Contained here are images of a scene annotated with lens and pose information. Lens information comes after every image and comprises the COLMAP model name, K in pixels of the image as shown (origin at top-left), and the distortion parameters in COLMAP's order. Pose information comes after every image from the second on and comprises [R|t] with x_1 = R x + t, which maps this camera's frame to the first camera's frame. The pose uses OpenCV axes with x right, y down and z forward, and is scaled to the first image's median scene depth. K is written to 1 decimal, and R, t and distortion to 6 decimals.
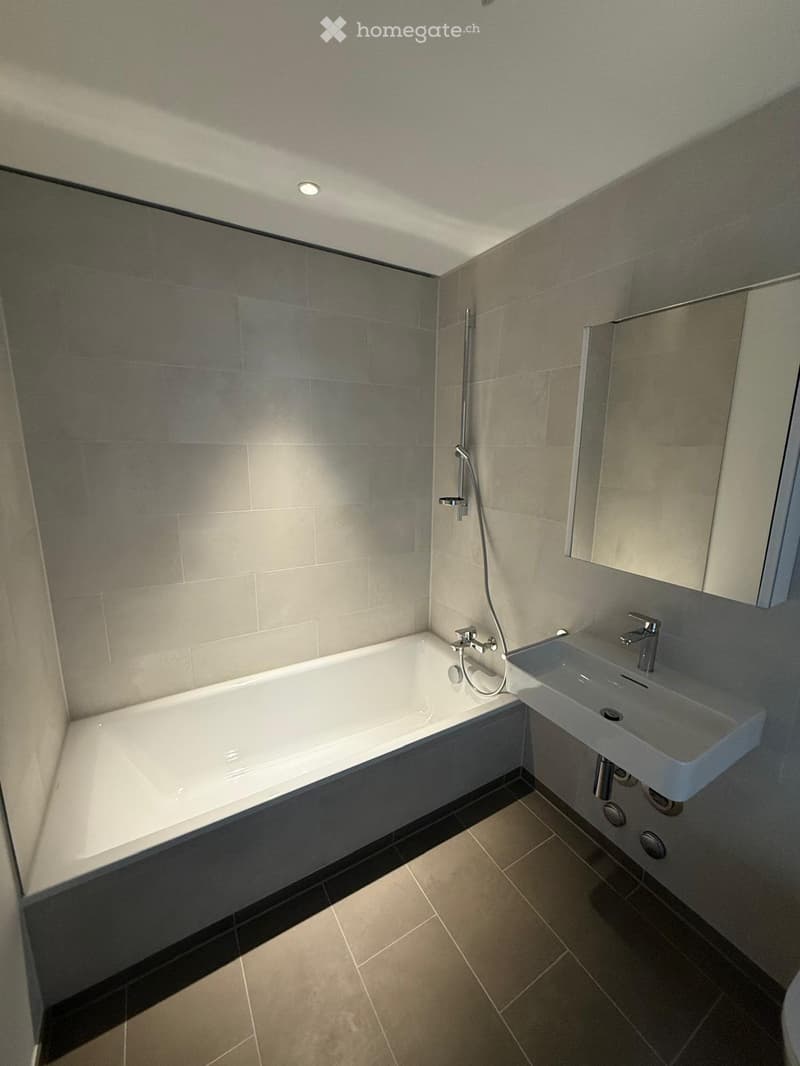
lens RADIAL K [[424.5, 0, 399.0], [0, 424.5, 528.7], [0, 0, 1]] dist [-0.000093, 0.000334]
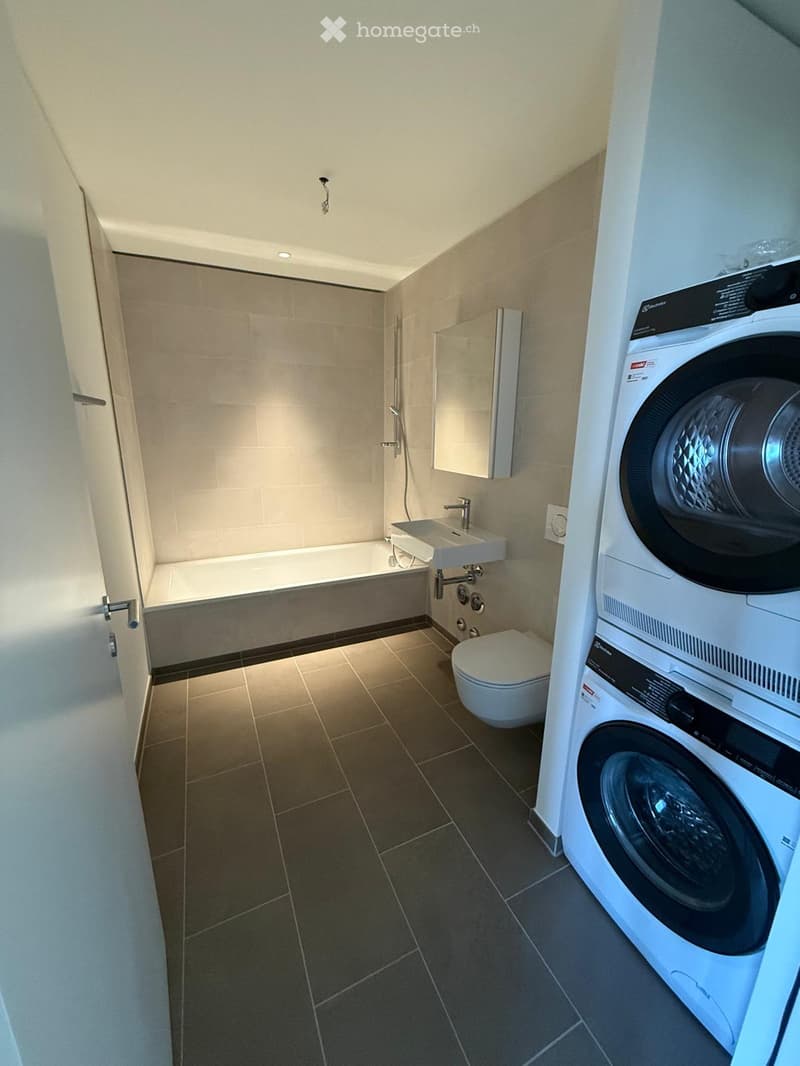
lens RADIAL K [[424.5, 0, 399.0], [0, 424.5, 528.7], [0, 0, 1]] dist [-0.000093, 0.000334]
pose [[0.994982, 0.020384, -0.097956, 0.342572], [-0.016492, 0.999048, 0.040378, 0.189498], [0.098686, -0.038559, 0.994371, -0.557985]]
